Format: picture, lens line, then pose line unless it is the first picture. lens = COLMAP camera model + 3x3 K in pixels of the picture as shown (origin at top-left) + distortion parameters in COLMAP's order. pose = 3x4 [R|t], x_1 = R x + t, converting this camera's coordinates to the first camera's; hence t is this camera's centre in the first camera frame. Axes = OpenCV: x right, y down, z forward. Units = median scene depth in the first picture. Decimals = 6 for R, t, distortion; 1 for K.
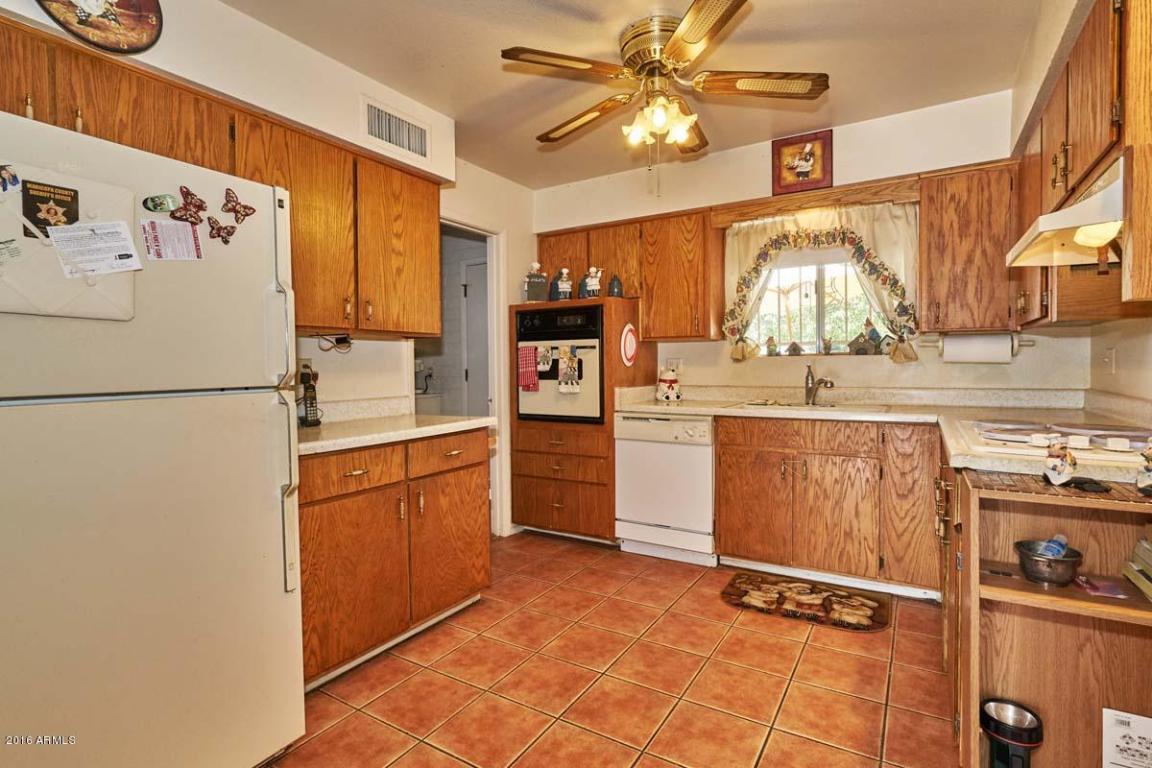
lens RADIAL K [[544.4, 0, 577.6], [0, 544.4, 373.1], [0, 0, 1]] dist [-0.001223, 0.000317]
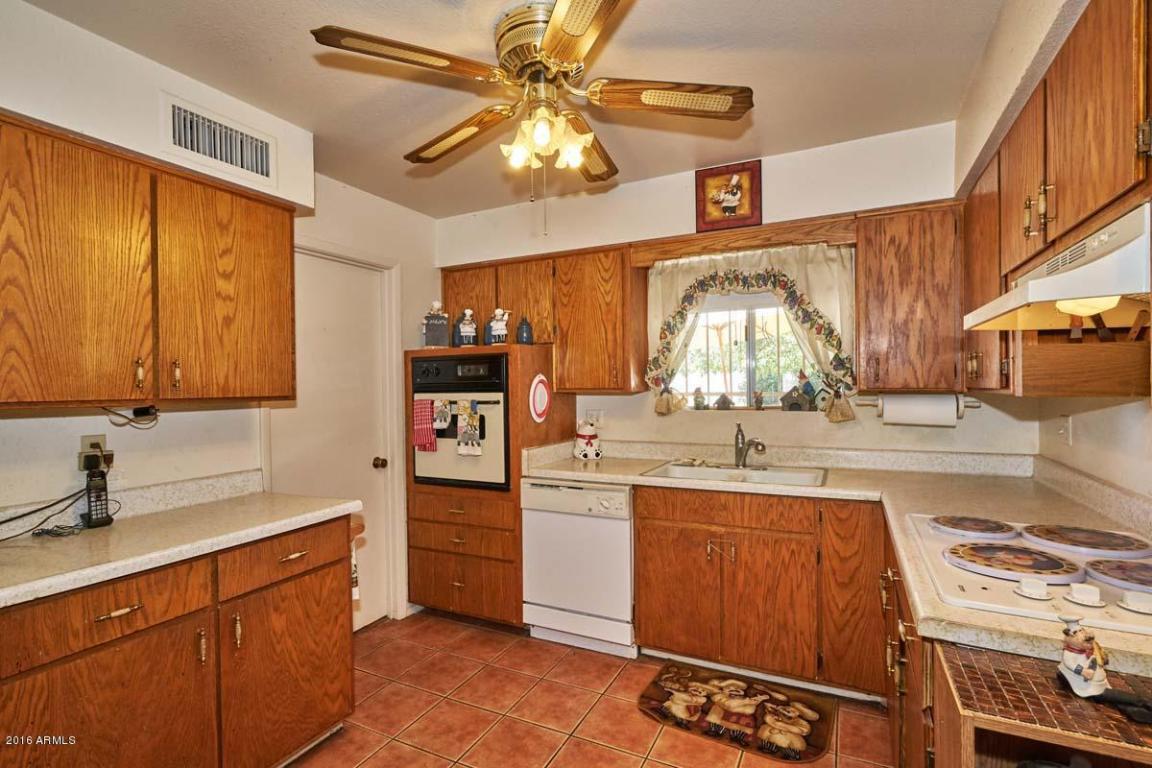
lens RADIAL K [[532.1, 0, 574.0], [0, 532.1, 388.3], [0, 0, 1]] dist [-0.000174, 0.000407]
pose [[0.996190, -0.004340, 0.087099, 0.087087], [0.005310, 0.999926, -0.010908, -0.067664], [-0.087046, 0.011329, 0.996140, 0.166847]]
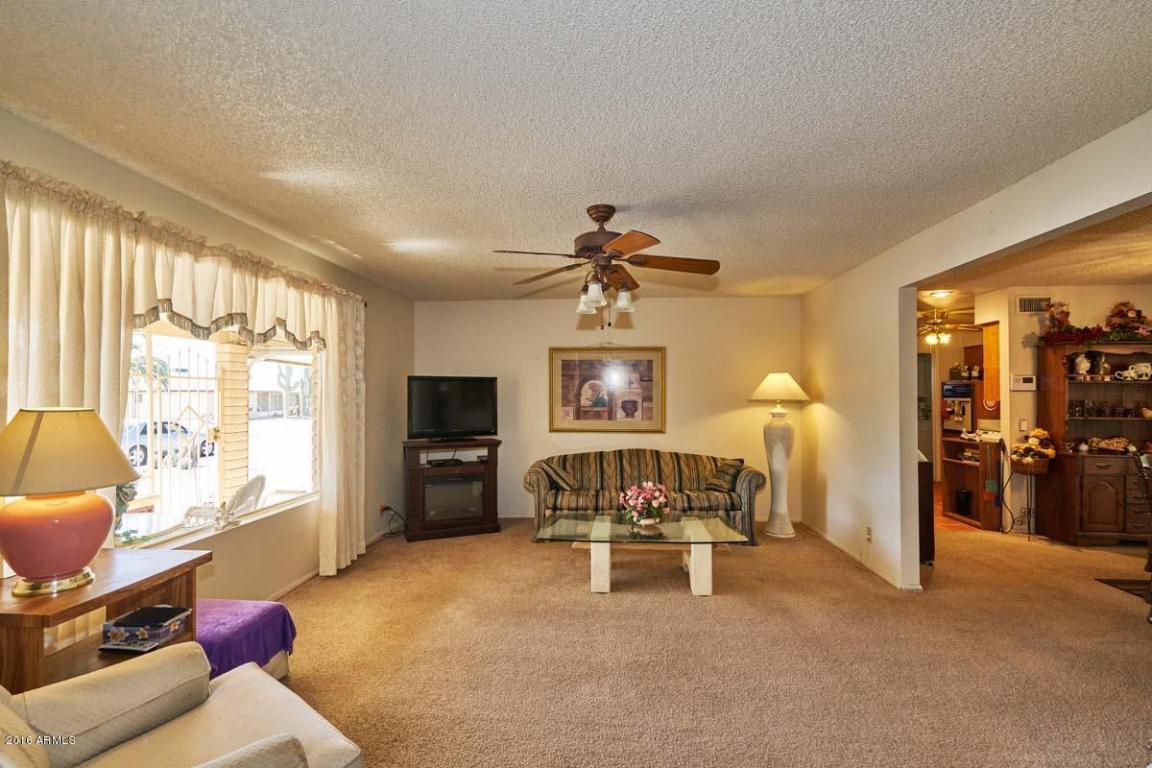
lens RADIAL K [[519.6, 0, 577.7], [0, 519.6, 389.8], [0, 0, 1]] dist [0.002134, 0.000942]
pose [[0.457908, 0.000217, -0.888999, 1.418847], [-0.018959, 0.999775, -0.009521, -0.051951], [0.888797, 0.021215, 0.457810, -1.733282]]
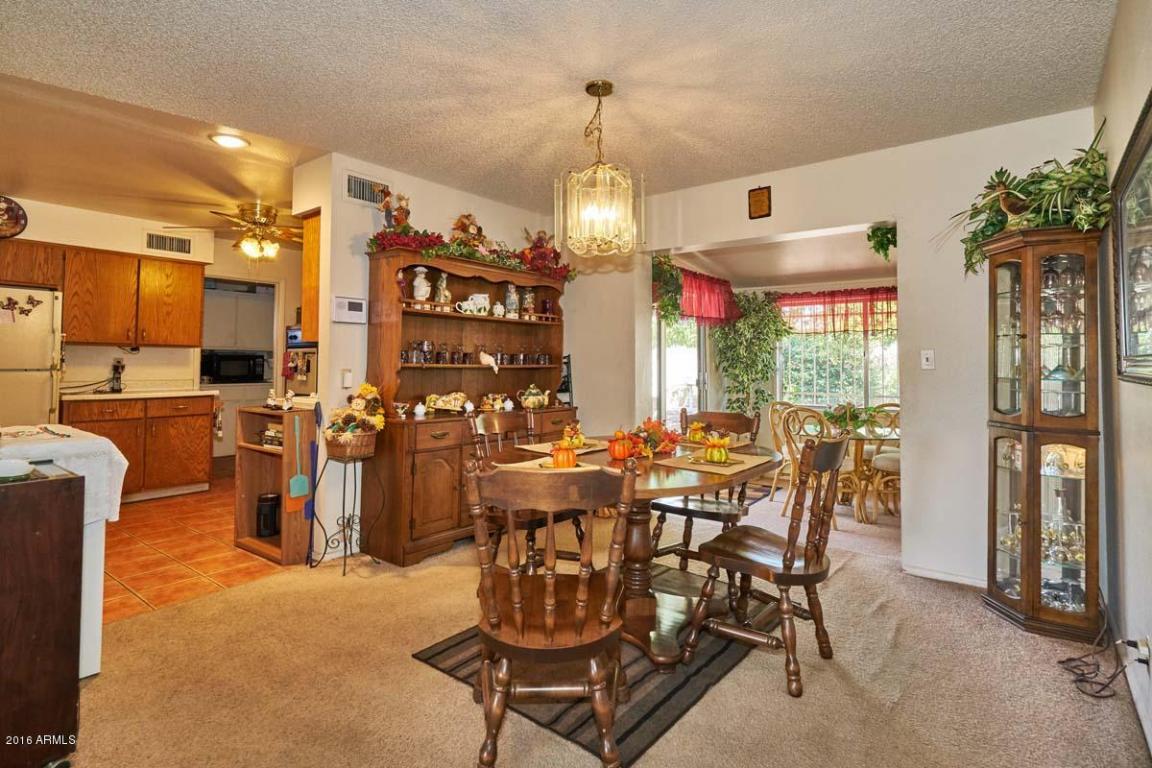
lens RADIAL K [[568.8, 0, 575.4], [0, 568.8, 345.1], [0, 0, 1]] dist [0.001983, 0.000704]
pose [[0.993712, 0.009961, -0.111525, 1.150378], [-0.015594, 0.998640, -0.049751, 0.002687], [0.110878, 0.051177, 0.992516, -0.725810]]
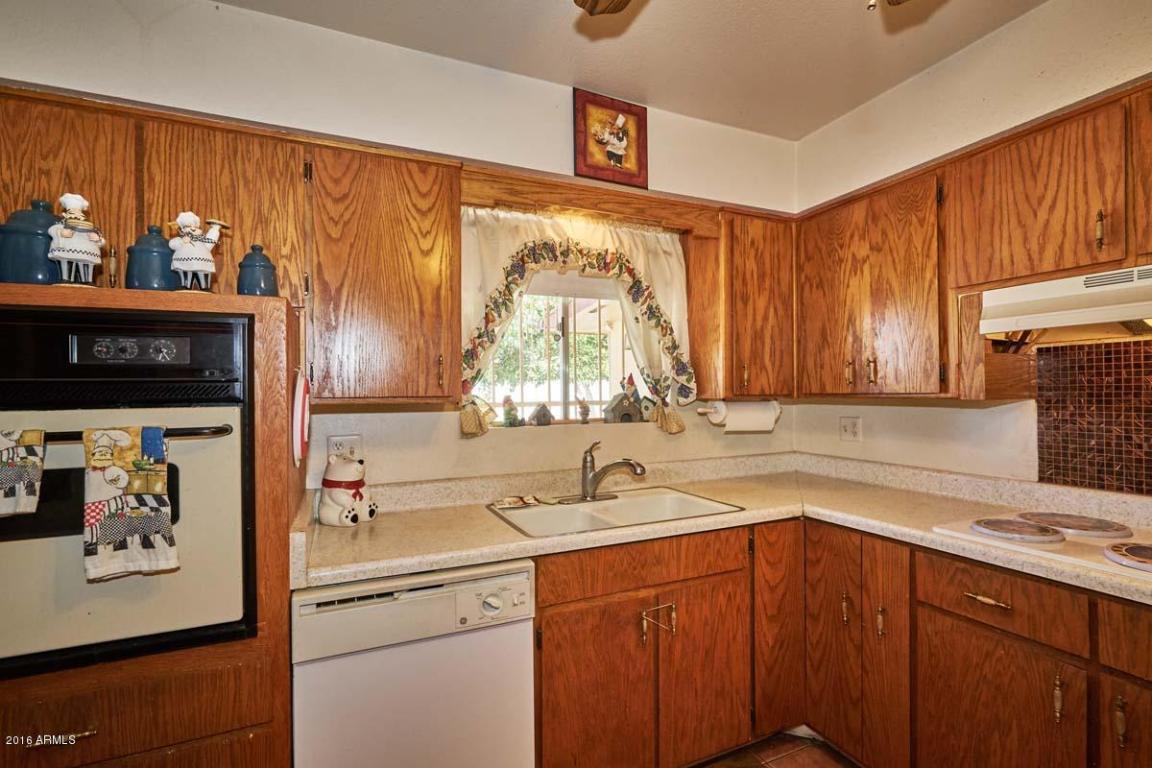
lens RADIAL K [[532.1, 0, 574.0], [0, 532.1, 388.3], [0, 0, 1]] dist [-0.000174, 0.000407]
pose [[0.567799, 0.007675, 0.823132, -0.146197], [0.019839, 0.999538, -0.023005, -0.070513], [-0.822928, 0.029392, 0.567384, 0.685160]]
